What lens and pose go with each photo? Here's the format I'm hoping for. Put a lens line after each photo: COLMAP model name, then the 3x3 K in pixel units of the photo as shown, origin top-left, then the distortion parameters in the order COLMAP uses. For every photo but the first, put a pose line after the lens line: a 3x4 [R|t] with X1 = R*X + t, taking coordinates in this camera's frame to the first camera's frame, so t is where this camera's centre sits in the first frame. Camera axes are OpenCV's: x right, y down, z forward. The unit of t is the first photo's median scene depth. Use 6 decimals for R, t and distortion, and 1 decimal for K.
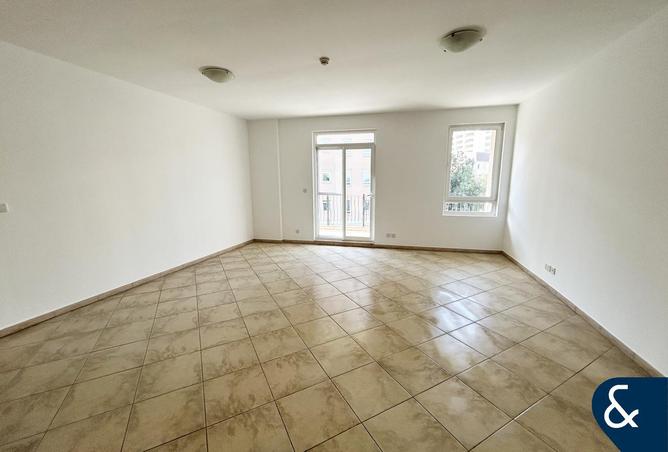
lens RADIAL K [[271.0, 0, 334.0], [0, 271.0, 226.0], [0, 0, 1]] dist [-0.002698, 0.003922]
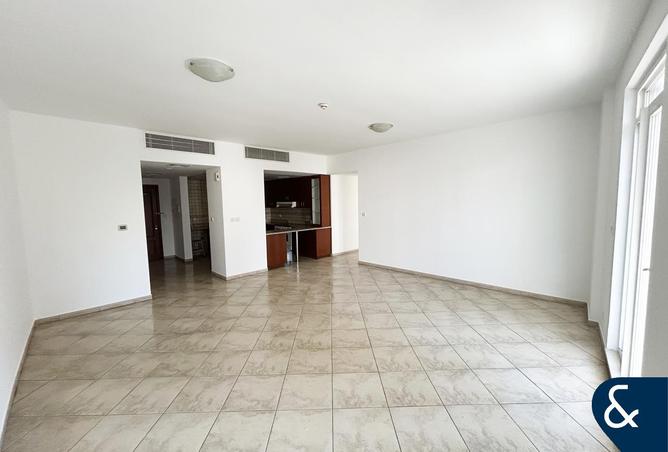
lens RADIAL K [[271.0, 0, 334.0], [0, 271.0, 226.0], [0, 0, 1]] dist [-0.002698, 0.003922]
pose [[-0.459501, 0.099590, -0.882576, 0.712101], [-0.128056, 0.975883, 0.176789, -0.231970], [0.878897, 0.194254, -0.435666, 1.161567]]
